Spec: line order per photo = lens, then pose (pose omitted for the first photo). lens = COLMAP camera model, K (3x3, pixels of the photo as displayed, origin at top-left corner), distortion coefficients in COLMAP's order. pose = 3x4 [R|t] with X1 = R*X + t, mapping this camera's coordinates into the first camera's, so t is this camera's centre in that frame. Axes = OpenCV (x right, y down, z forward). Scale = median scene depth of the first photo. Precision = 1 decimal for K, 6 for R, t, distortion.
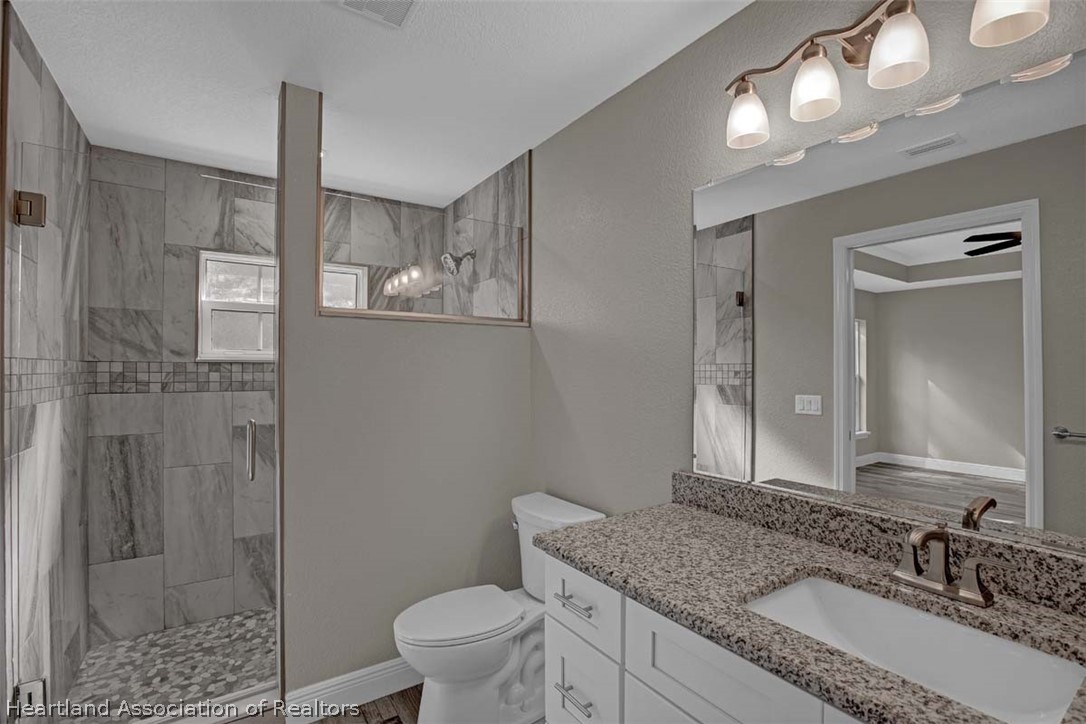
lens RADIAL K [[500.1, 0, 542.8], [0, 500.1, 364.7], [0, 0, 1]] dist [-0.017790, 0.004465]
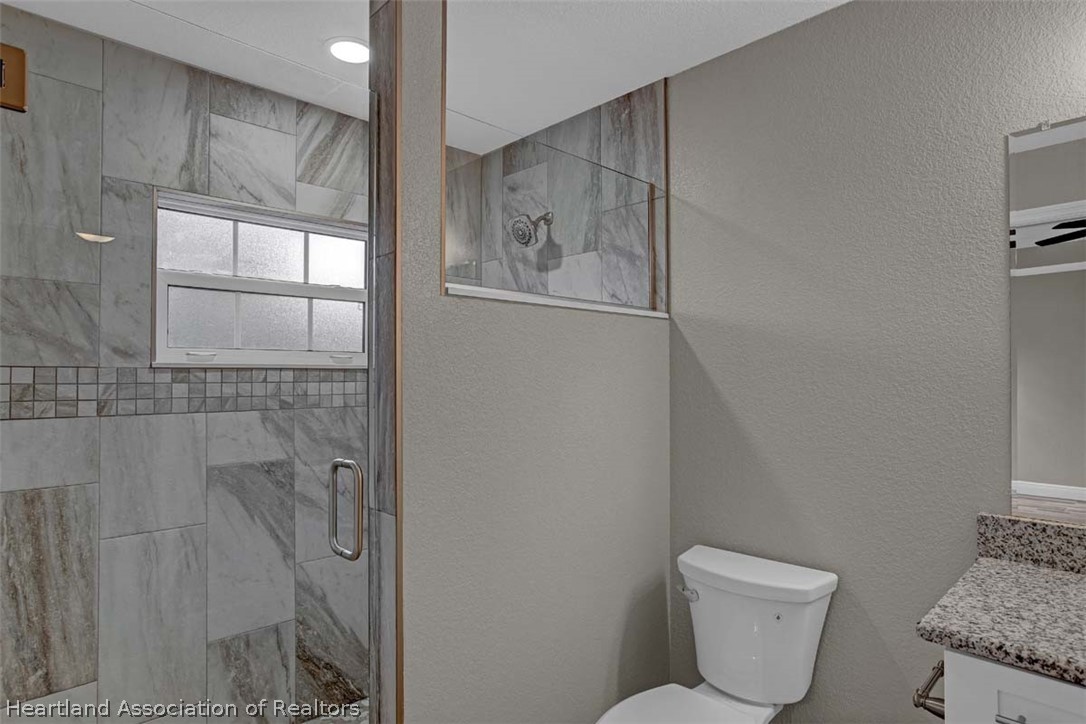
lens RADIAL K [[607.4, 0, 544.3], [0, 607.4, 364.1], [0, 0, 1]] dist [0.003678, 0.007774]
pose [[0.983544, -0.000532, 0.180670, -0.362452], [0.002354, 0.999948, -0.009872, -0.000269], [-0.180655, 0.010135, 0.983494, 0.153941]]
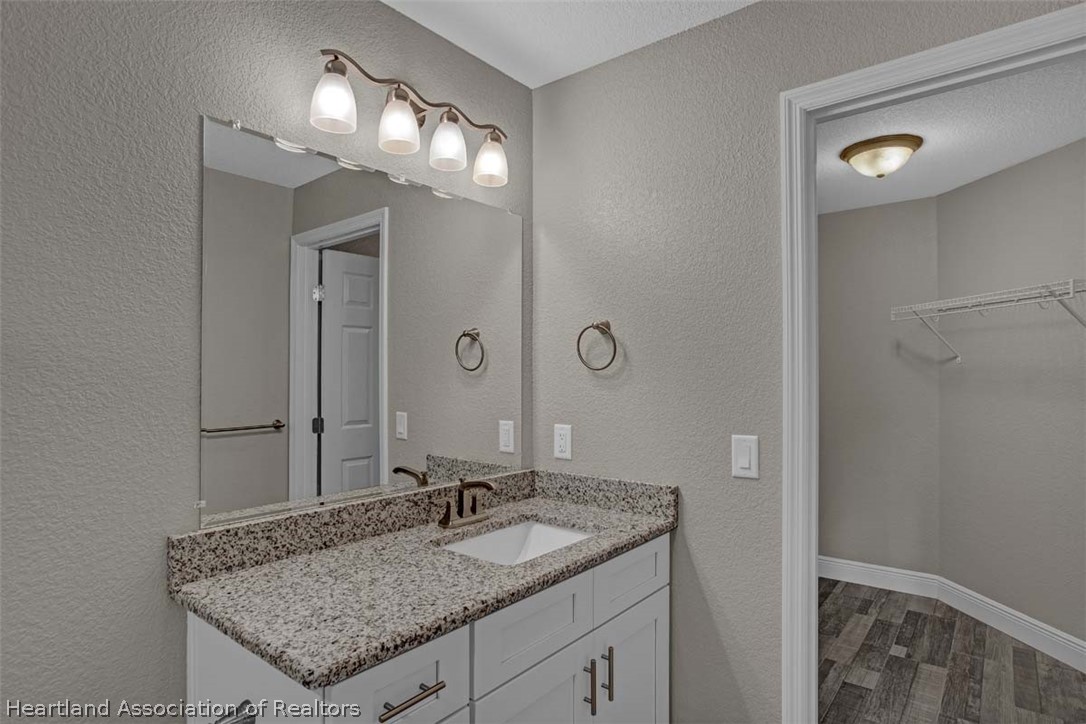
lens RADIAL K [[572.0, 0, 557.6], [0, 572.0, 372.6], [0, 0, 1]] dist [-0.013188, 0.000761]
pose [[-0.297434, 0.005627, 0.954726, -0.389718], [-0.008550, 0.999927, -0.008557, 0.003686], [-0.954704, -0.010708, -0.297364, 0.510857]]
